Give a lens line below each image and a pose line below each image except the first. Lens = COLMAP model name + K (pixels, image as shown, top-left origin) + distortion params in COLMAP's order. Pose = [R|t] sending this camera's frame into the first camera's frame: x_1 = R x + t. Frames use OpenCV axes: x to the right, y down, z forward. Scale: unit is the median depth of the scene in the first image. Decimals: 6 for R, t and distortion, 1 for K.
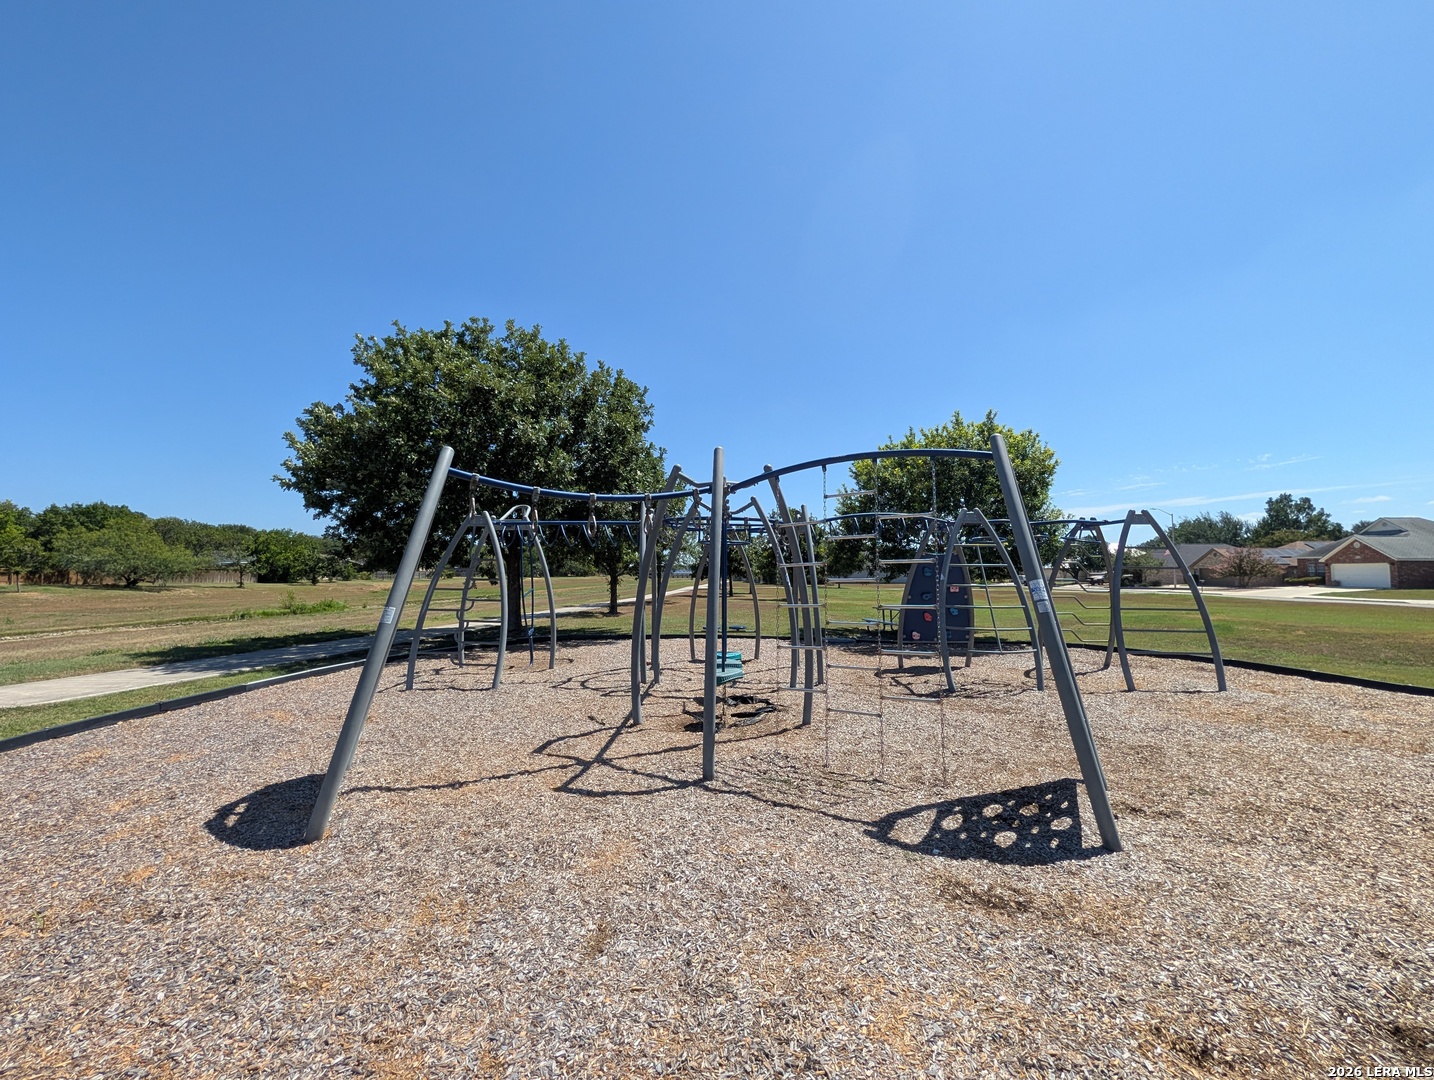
lens RADIAL K [[553.3, 0, 717.7], [0, 553.3, 536.8], [0, 0, 1]] dist [0.001394, -0.000166]
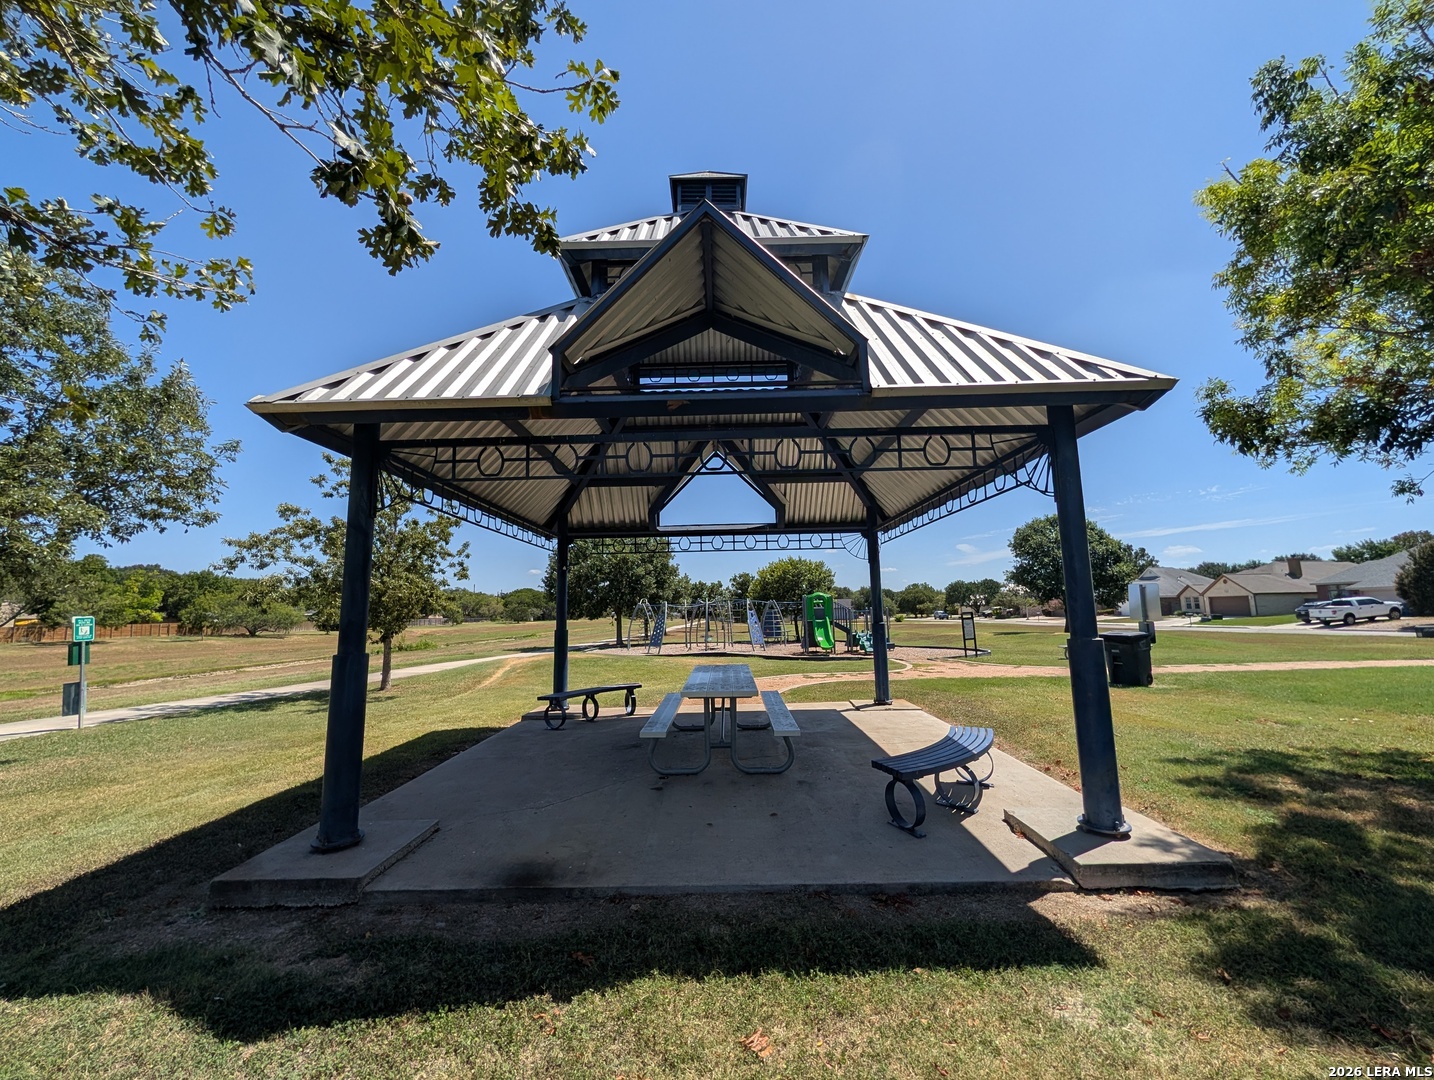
lens RADIAL K [[553.3, 0, 717.7], [0, 553.3, 536.8], [0, 0, 1]] dist [0.001394, -0.000166]
pose [[0.998945, -0.016161, 0.042995, -0.010953], [0.019133, 0.997389, -0.069633, -0.037882], [-0.041758, 0.070383, 0.996646, -0.458597]]
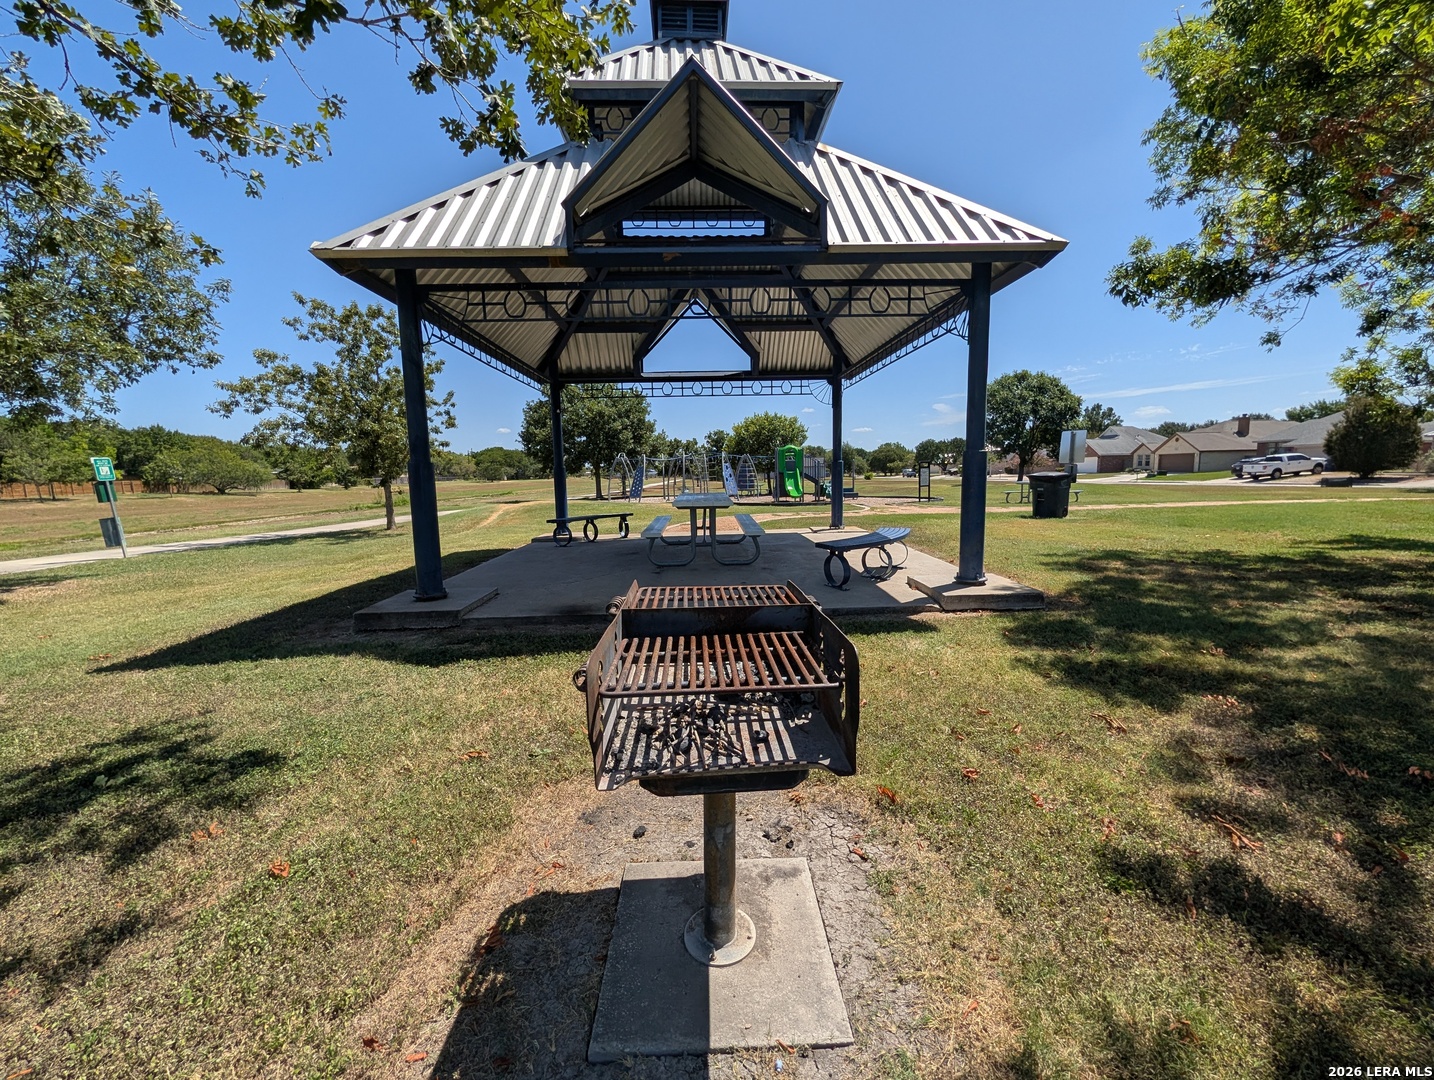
lens RADIAL K [[553.3, 0, 717.7], [0, 553.3, 536.8], [0, 0, 1]] dist [0.001394, -0.000166]
pose [[0.996041, -0.031804, 0.083012, -0.014316], [0.016266, 0.983249, 0.181543, -0.031931], [-0.087395, -0.179474, 0.979873, -0.483856]]
